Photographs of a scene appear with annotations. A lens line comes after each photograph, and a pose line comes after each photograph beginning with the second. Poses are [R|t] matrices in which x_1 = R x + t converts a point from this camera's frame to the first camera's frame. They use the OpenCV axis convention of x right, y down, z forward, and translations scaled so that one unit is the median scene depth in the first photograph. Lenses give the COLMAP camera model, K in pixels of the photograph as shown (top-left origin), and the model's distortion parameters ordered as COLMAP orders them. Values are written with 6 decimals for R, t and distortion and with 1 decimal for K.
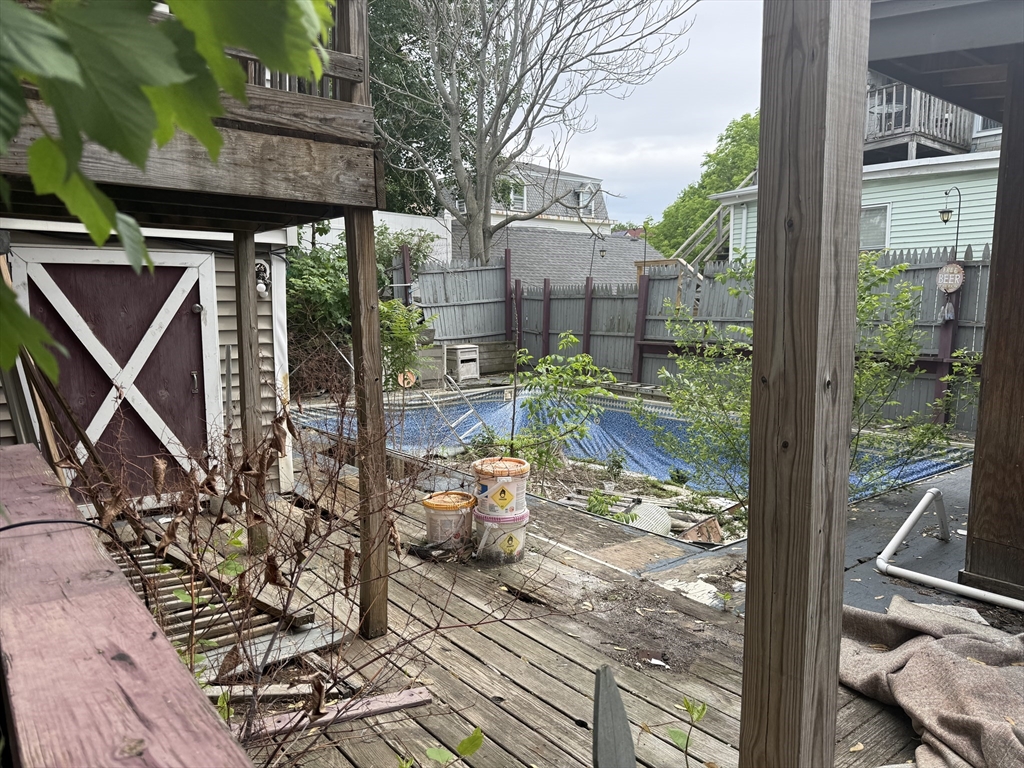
lens RADIAL K [[724.7, 0, 499.0], [0, 724.7, 405.1], [0, 0, 1]] dist [0.064381, -0.080267]
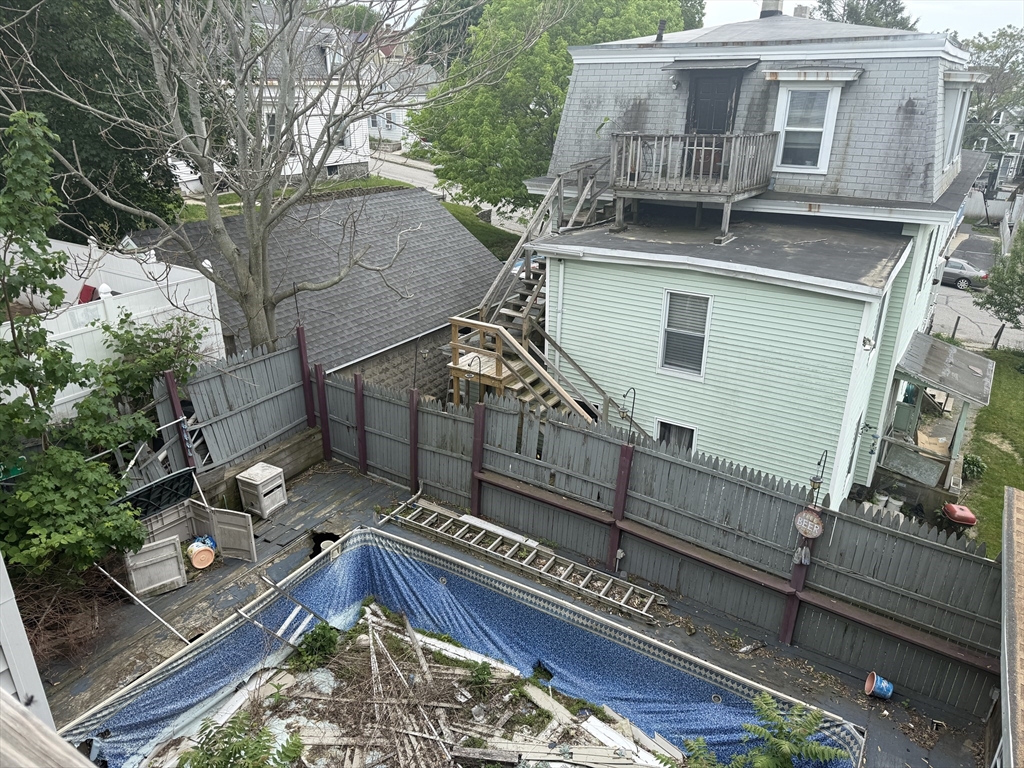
lens RADIAL K [[724.7, 0, 523.8], [0, 724.7, 385.9], [0, 0, 1]] dist [0.064381, -0.080267]
pose [[0.931823, -0.127122, 0.339920, -0.038241], [0.030318, 0.960637, 0.276146, -0.354820], [-0.361644, -0.247014, 0.898998, 0.155220]]
